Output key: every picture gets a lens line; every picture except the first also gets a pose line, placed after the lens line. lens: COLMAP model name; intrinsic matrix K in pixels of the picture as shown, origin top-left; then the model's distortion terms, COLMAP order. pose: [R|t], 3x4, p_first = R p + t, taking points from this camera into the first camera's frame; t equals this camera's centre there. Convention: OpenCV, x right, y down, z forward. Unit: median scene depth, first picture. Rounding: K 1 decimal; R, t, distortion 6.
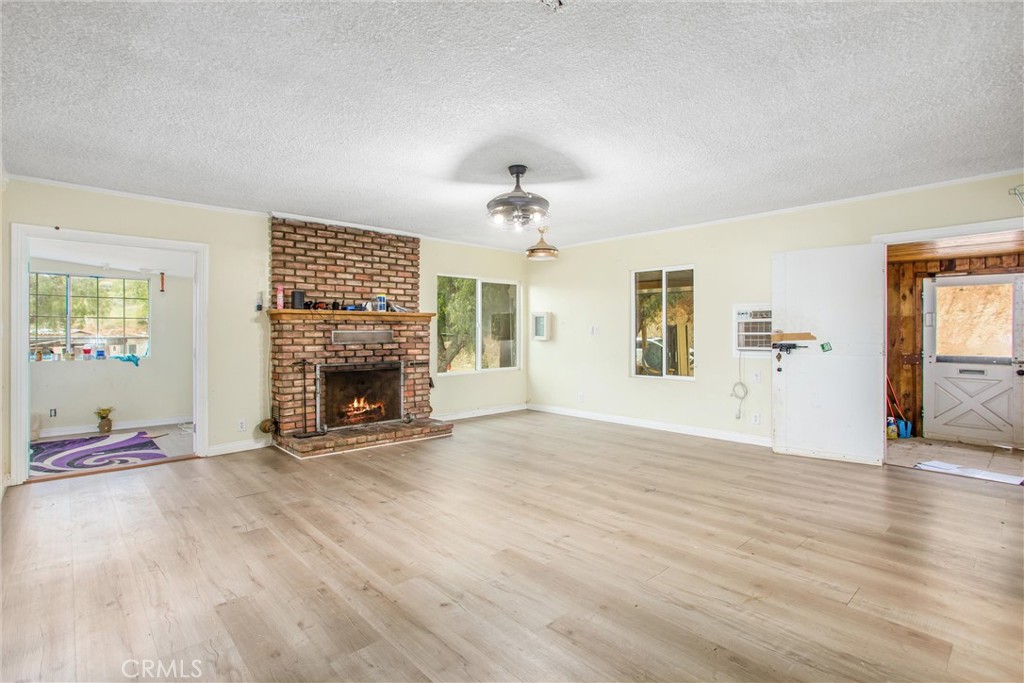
lens RADIAL K [[504.0, 0, 508.9], [0, 504.0, 341.6], [0, 0, 1]] dist [-0.043306, 0.014223]
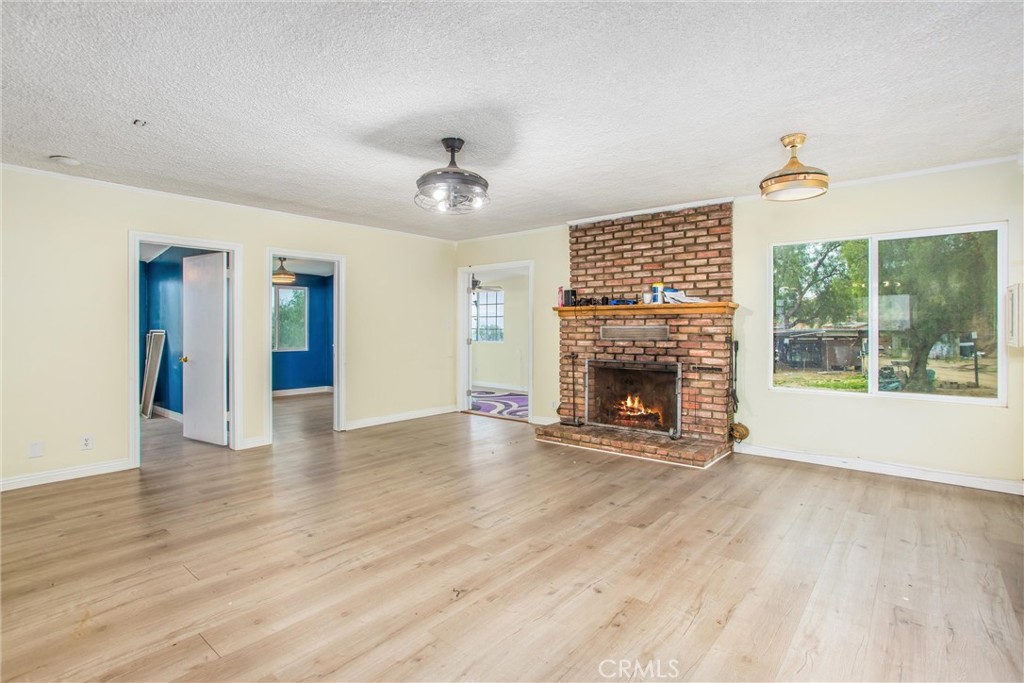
lens RADIAL K [[504.0, 0, 506.7], [0, 504.0, 332.7], [0, 0, 1]] dist [-0.043306, 0.014223]
pose [[0.121362, 0.011639, -0.992540, 0.610727], [-0.018651, 0.999781, 0.009443, -0.014464], [0.992433, 0.017366, 0.121552, 0.681288]]
